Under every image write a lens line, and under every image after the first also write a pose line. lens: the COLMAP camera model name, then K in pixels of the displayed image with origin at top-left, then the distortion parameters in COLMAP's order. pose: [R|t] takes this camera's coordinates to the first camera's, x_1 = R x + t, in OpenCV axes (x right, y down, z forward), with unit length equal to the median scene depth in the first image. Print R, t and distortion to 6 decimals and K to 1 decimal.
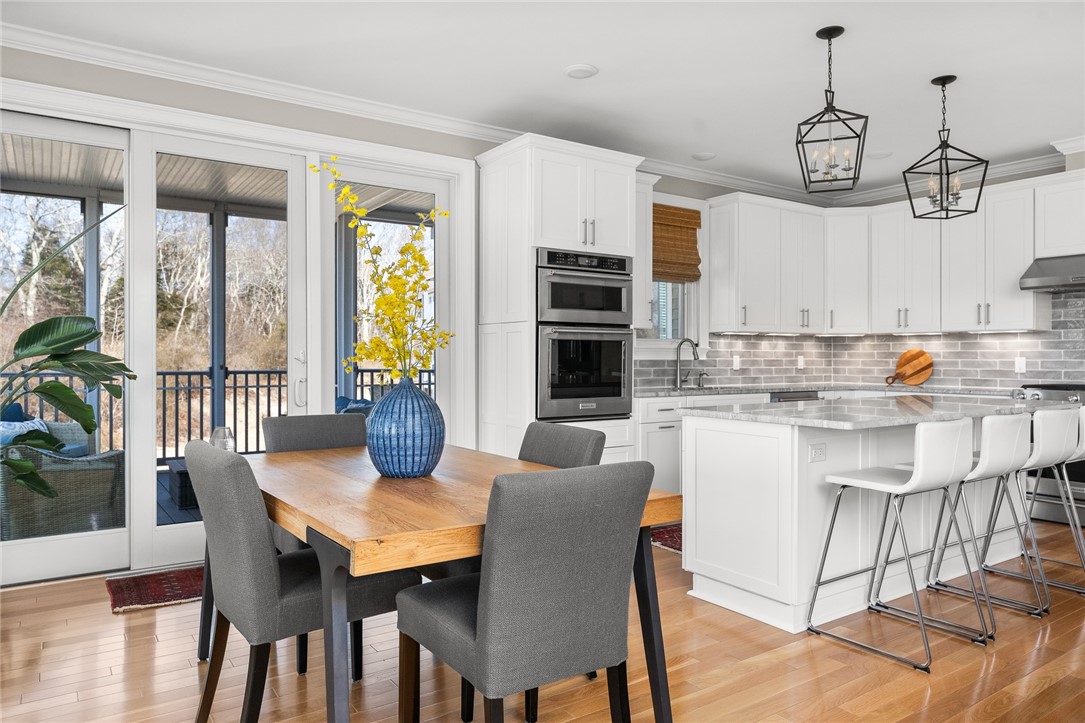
lens RADIAL K [[727.3, 0, 543.6], [0, 727.3, 374.1], [0, 0, 1]] dist [0.002914, -0.006243]
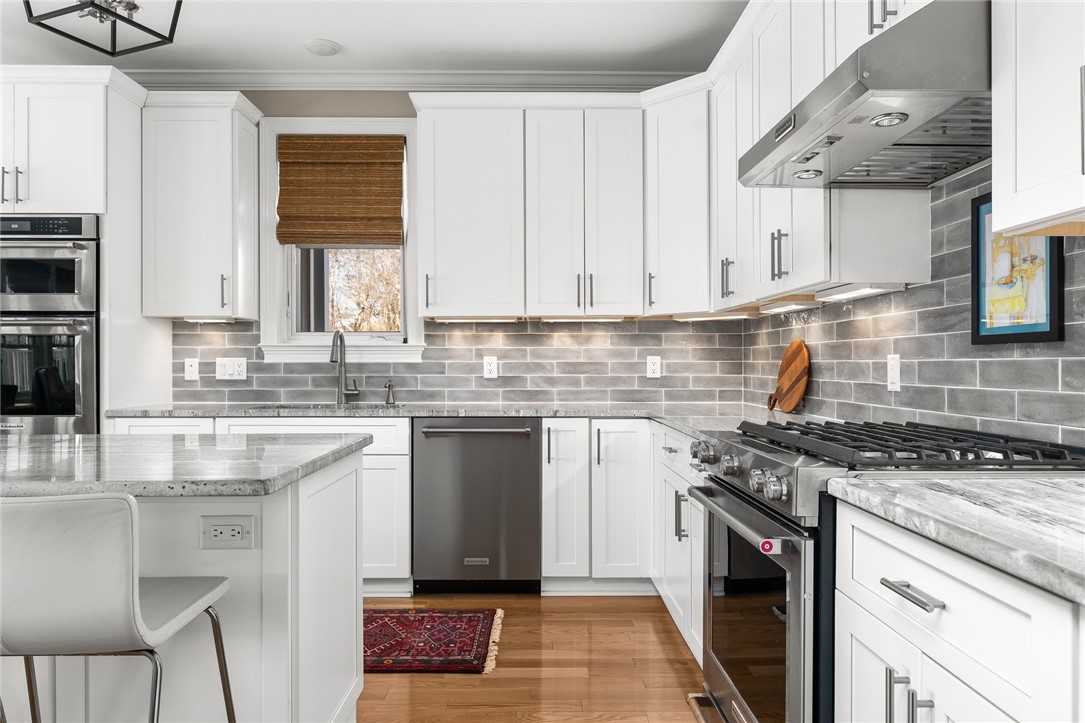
lens RADIAL K [[727.3, 0, 543.6], [0, 727.3, 374.1], [0, 0, 1]] dist [0.002914, -0.006243]
pose [[0.836761, 0.006121, -0.547534, 0.652330], [-0.009859, 0.999944, -0.003888, -0.007808], [0.547479, 0.008652, 0.836775, 0.501045]]
